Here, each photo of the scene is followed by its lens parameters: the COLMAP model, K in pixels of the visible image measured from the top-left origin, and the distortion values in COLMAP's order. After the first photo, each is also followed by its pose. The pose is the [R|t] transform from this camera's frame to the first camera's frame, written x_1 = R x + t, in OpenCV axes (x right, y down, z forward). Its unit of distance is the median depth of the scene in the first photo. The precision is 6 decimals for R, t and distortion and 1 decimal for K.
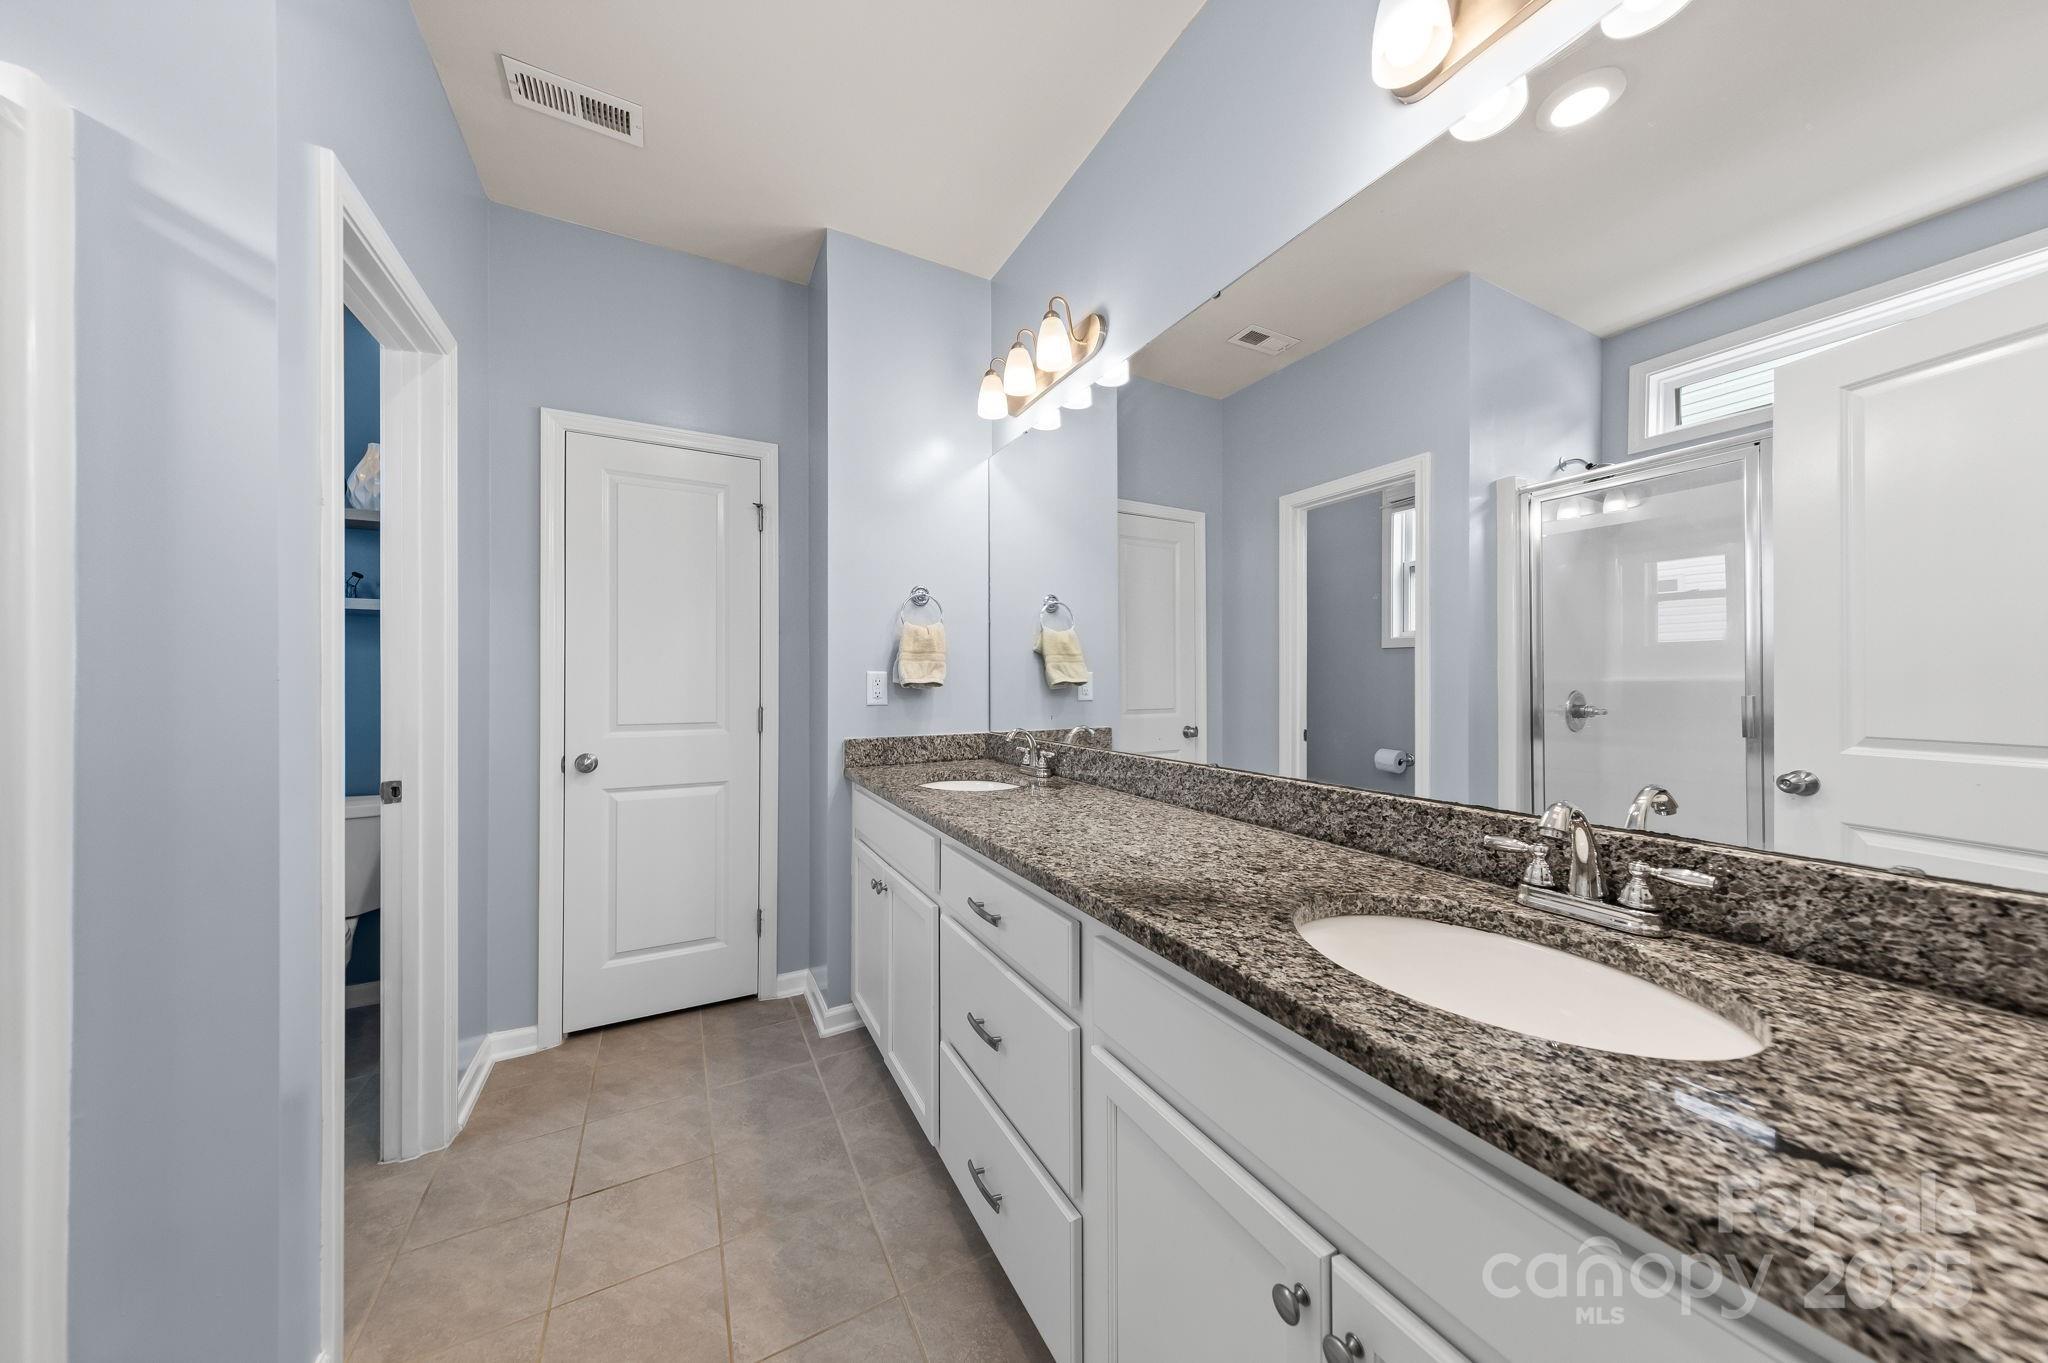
lens RADIAL K [[662.7, 0, 1027.6], [0, 662.7, 690.6], [0, 0, 1]] dist [0.005736, -0.000124]
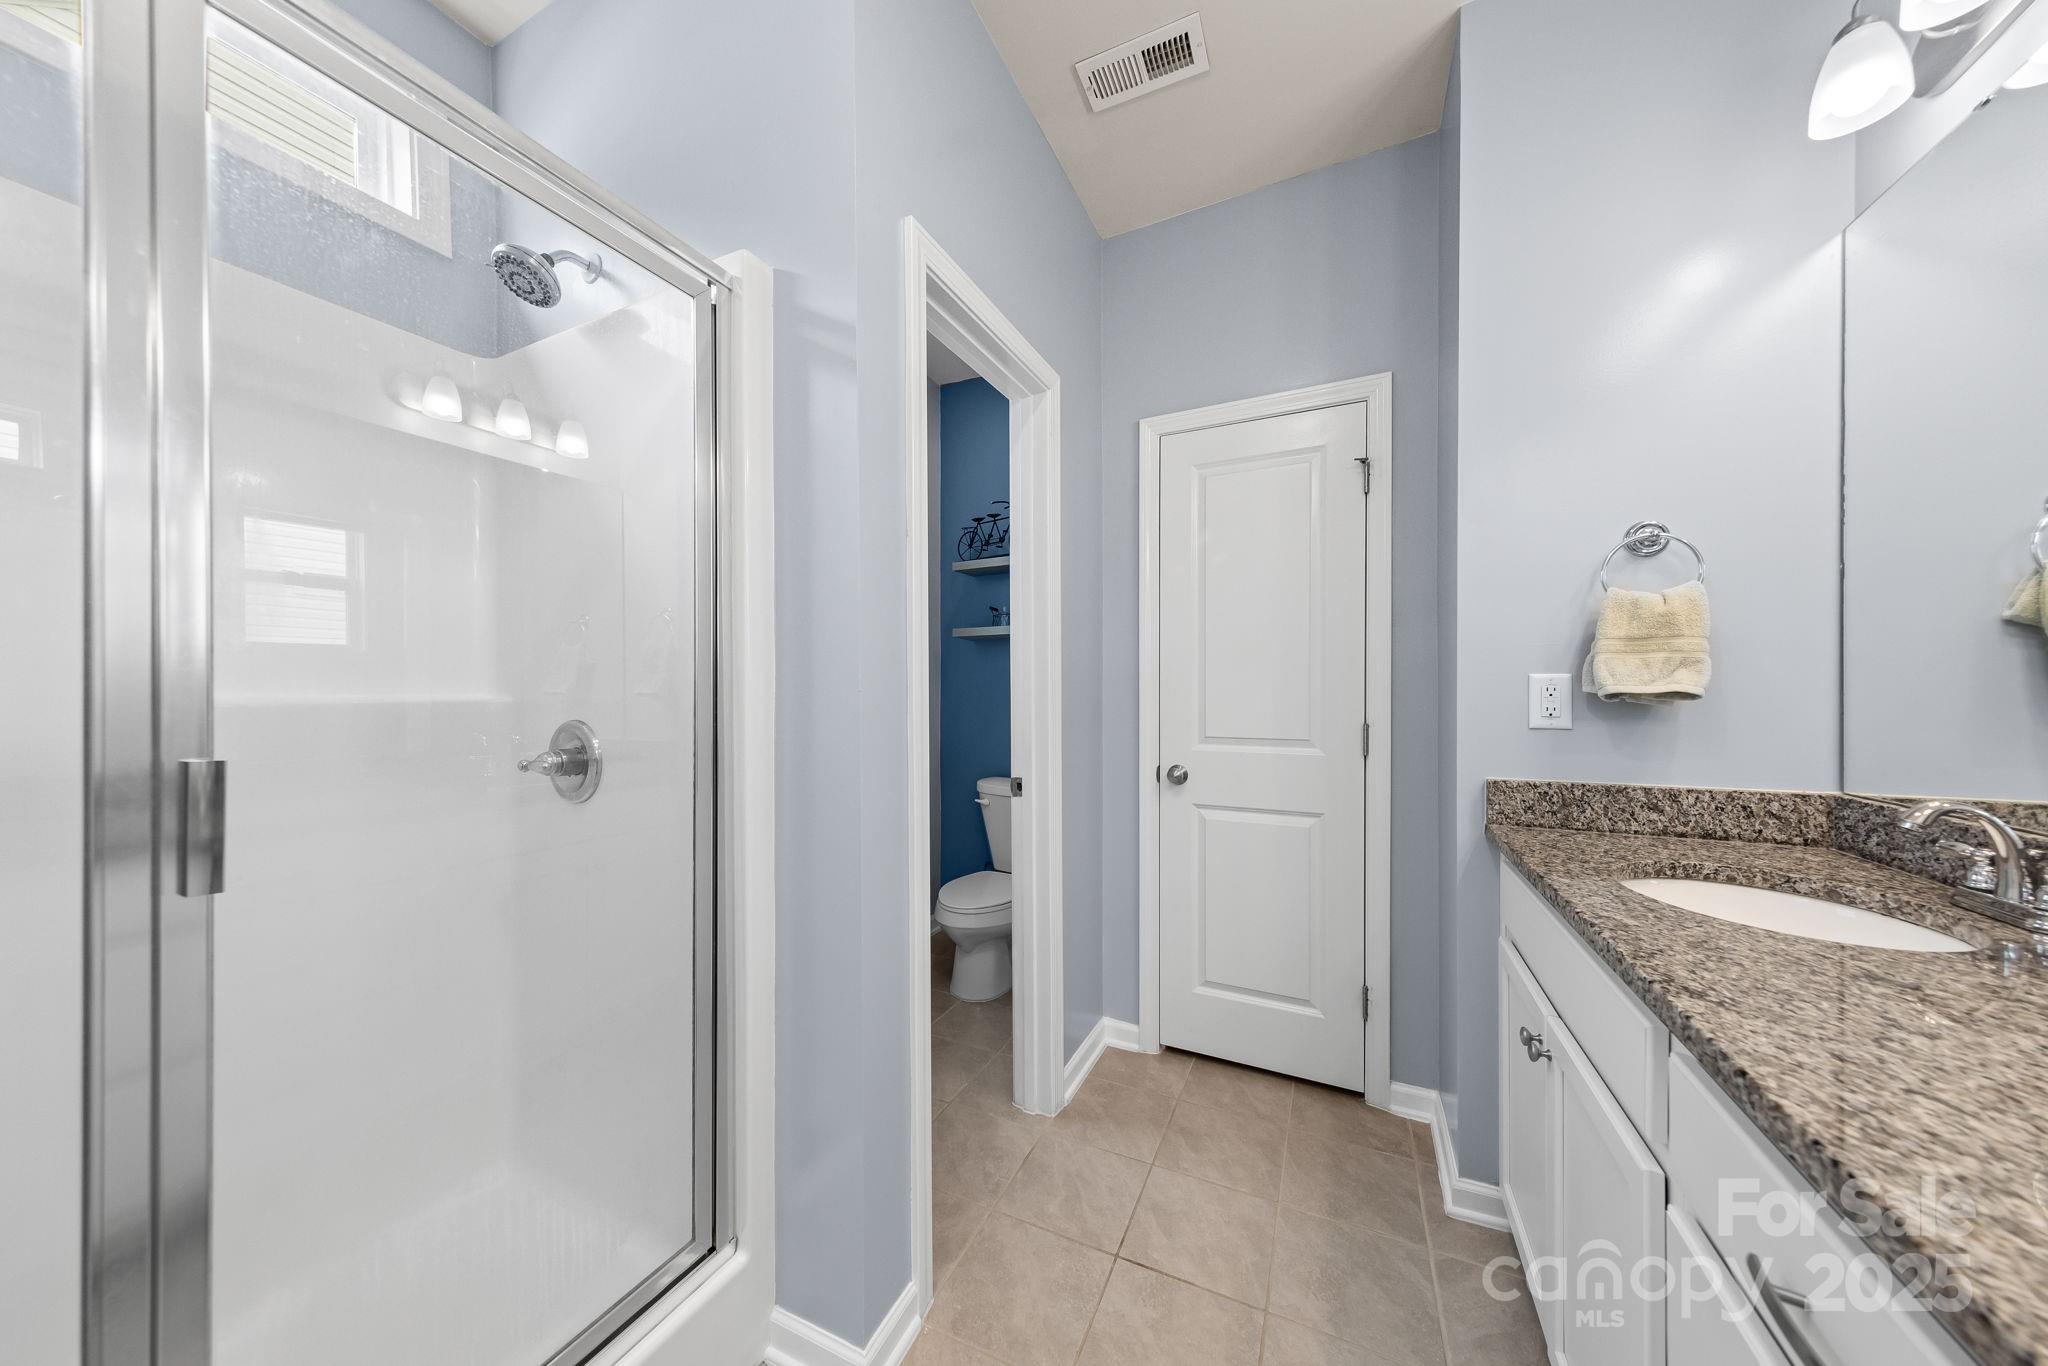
lens RADIAL K [[662.7, 0, 1027.6], [0, 662.7, 692.1], [0, 0, 1]] dist [0.005736, -0.000124]
pose [[0.589439, 0.002867, -0.807808, -0.014877], [-0.009479, 0.999949, -0.003367, -0.005645], [0.807757, 0.009642, 0.589436, 0.253897]]
